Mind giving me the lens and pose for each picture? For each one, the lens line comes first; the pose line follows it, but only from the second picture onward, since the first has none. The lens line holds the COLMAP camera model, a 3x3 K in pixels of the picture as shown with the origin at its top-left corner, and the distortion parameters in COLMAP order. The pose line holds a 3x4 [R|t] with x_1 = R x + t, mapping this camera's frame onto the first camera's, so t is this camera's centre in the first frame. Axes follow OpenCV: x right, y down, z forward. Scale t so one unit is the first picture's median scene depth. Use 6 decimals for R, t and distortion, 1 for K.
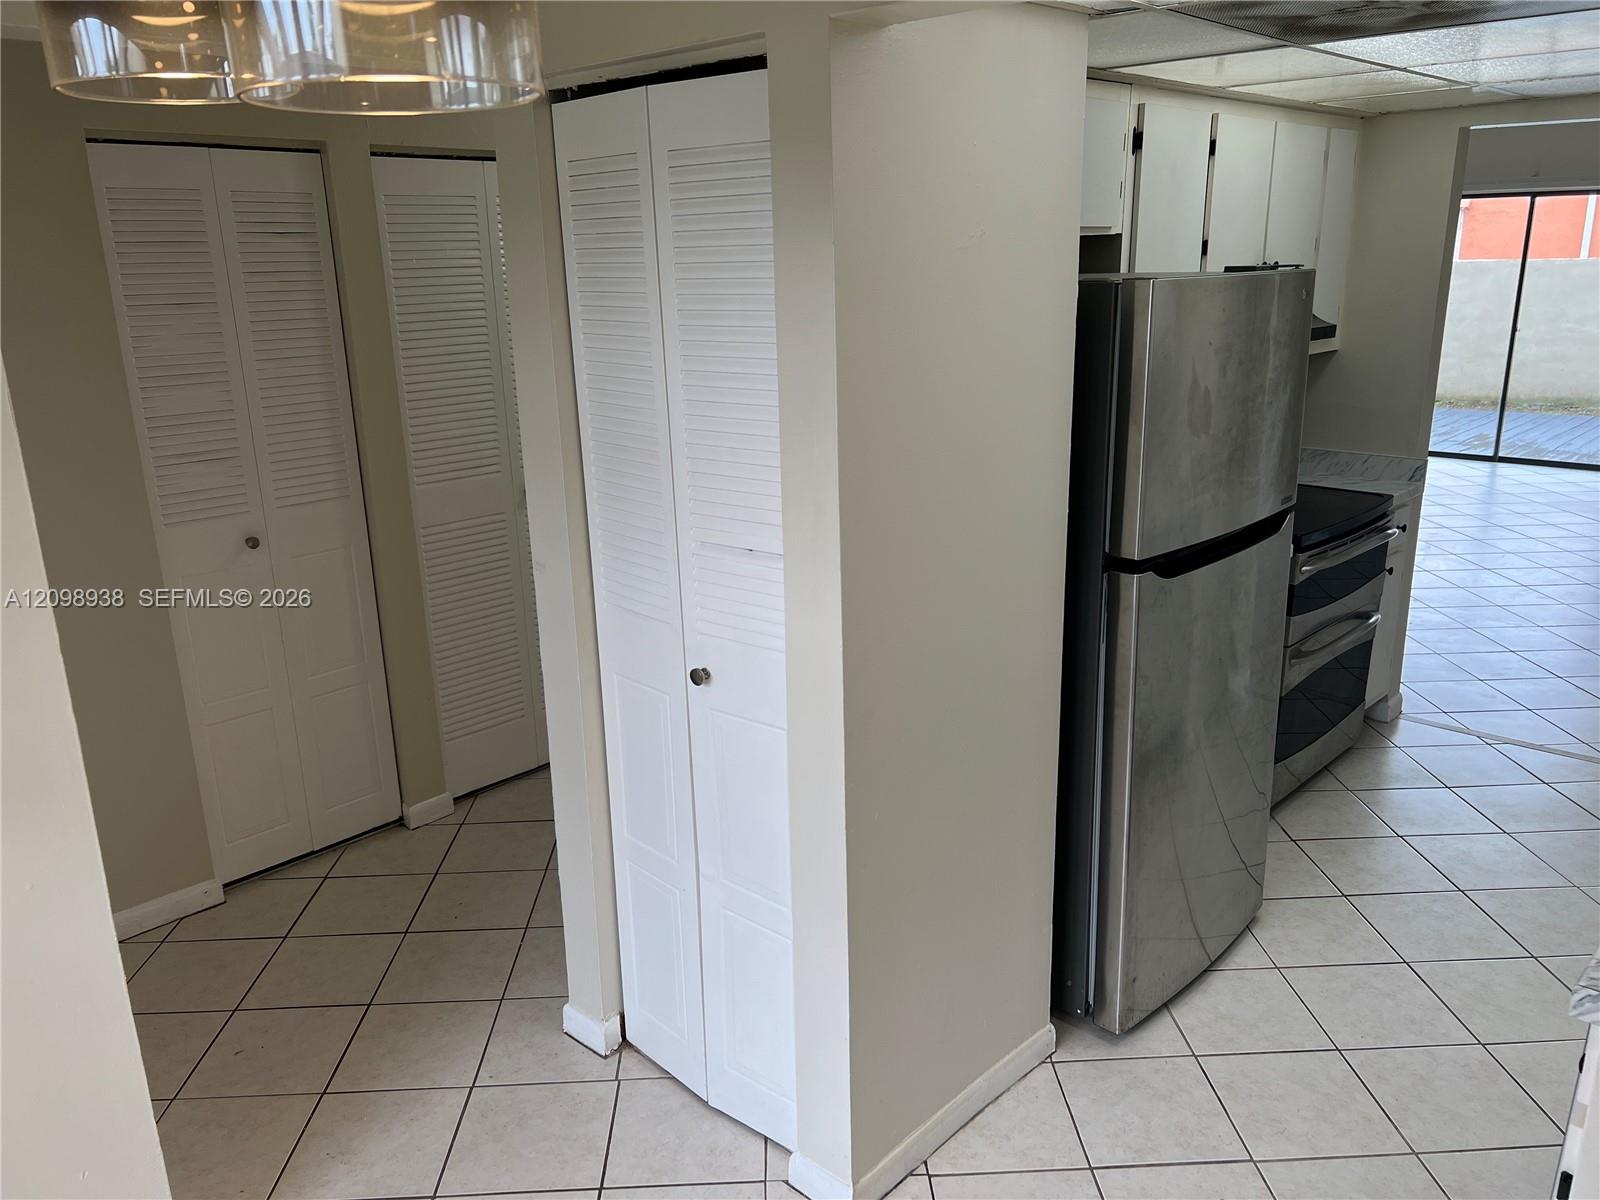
lens RADIAL K [[1214.0, 0, 785.6], [0, 1214.0, 597.4], [0, 0, 1]] dist [0.046520, -0.053159]
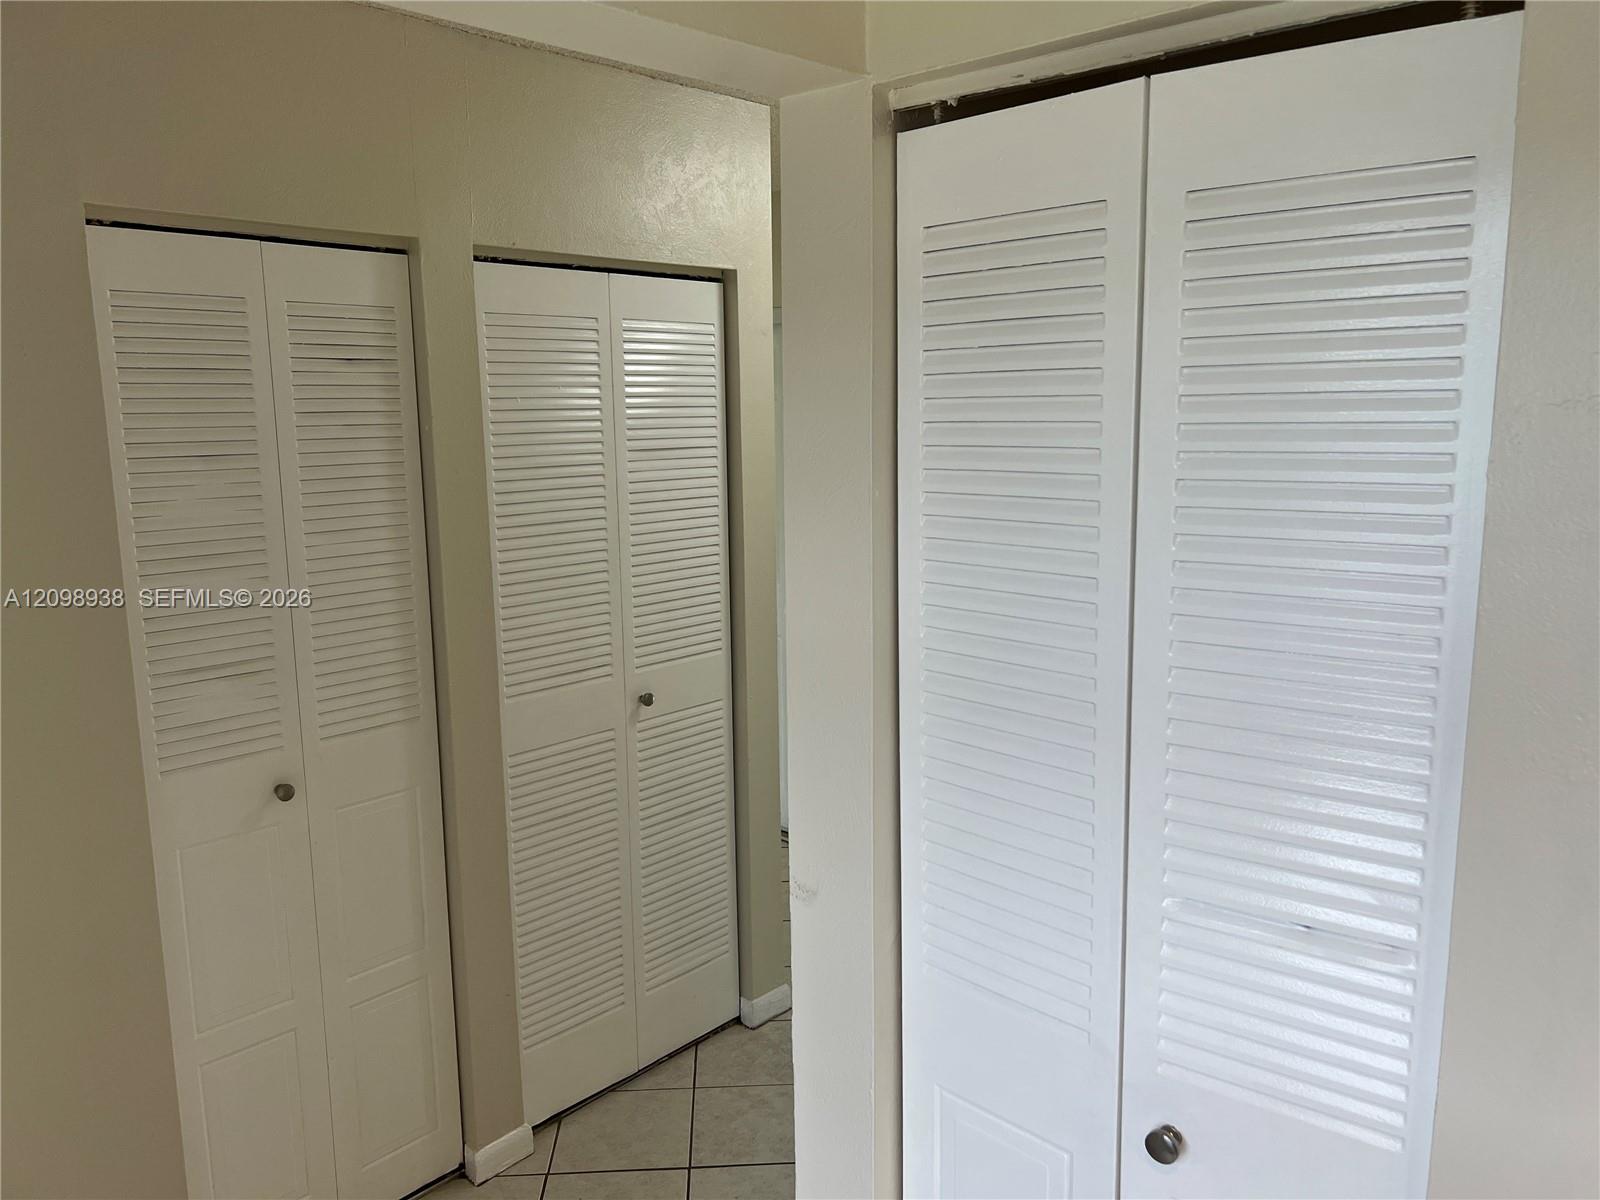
lens RADIAL K [[1214.0, 0, 776.8], [0, 1214.0, 598.5], [0, 0, 1]] dist [0.046520, -0.053159]
pose [[0.999815, 0.005460, 0.018448, -0.169248], [-0.003300, 0.993347, -0.115109, -0.074488], [-0.018954, 0.115027, 0.993182, 0.290698]]
